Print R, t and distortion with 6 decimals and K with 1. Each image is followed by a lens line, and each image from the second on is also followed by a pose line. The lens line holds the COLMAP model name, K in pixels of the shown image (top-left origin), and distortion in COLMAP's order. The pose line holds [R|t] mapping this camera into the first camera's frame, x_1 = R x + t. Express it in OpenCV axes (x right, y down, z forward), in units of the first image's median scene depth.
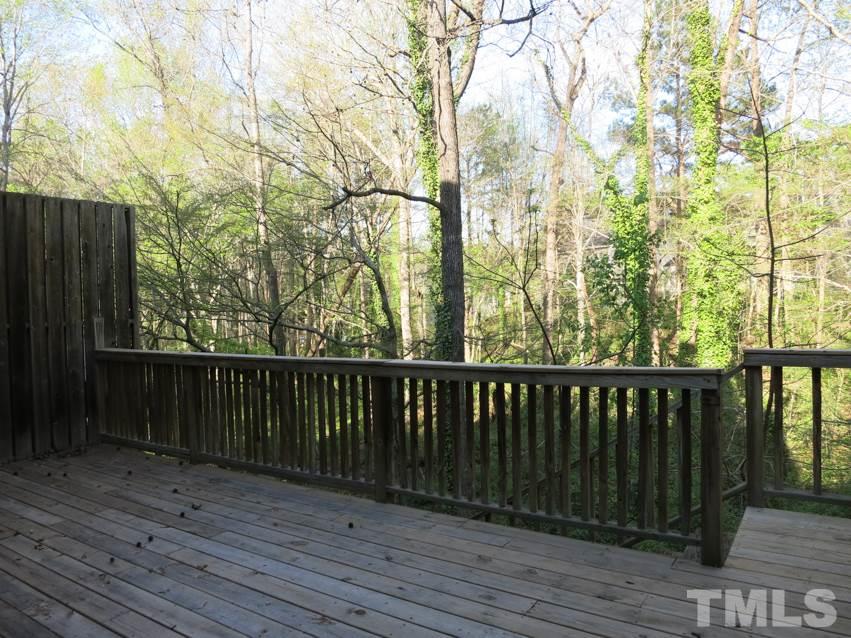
lens RADIAL K [[616.2, 0, 425.5], [0, 616.2, 319.0], [0, 0, 1]] dist [-0.040702, -0.002721]
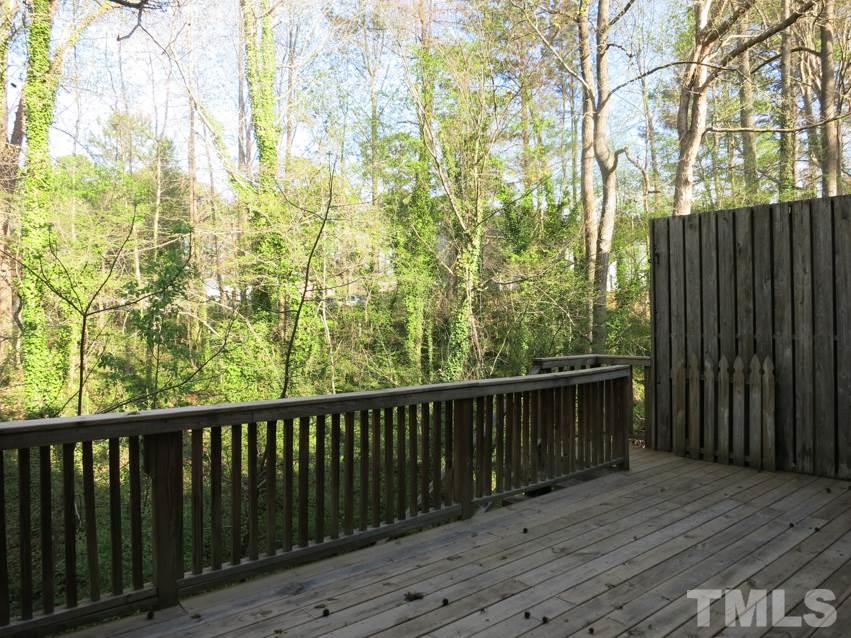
lens RADIAL K [[616.2, 0, 425.5], [0, 616.2, 319.0], [0, 0, 1]] dist [-0.040702, -0.002721]
pose [[0.275509, 0.036533, 0.960604, -1.203012], [0.042866, 0.997817, -0.050243, 0.010188], [-0.960342, 0.055019, 0.273341, 0.843066]]
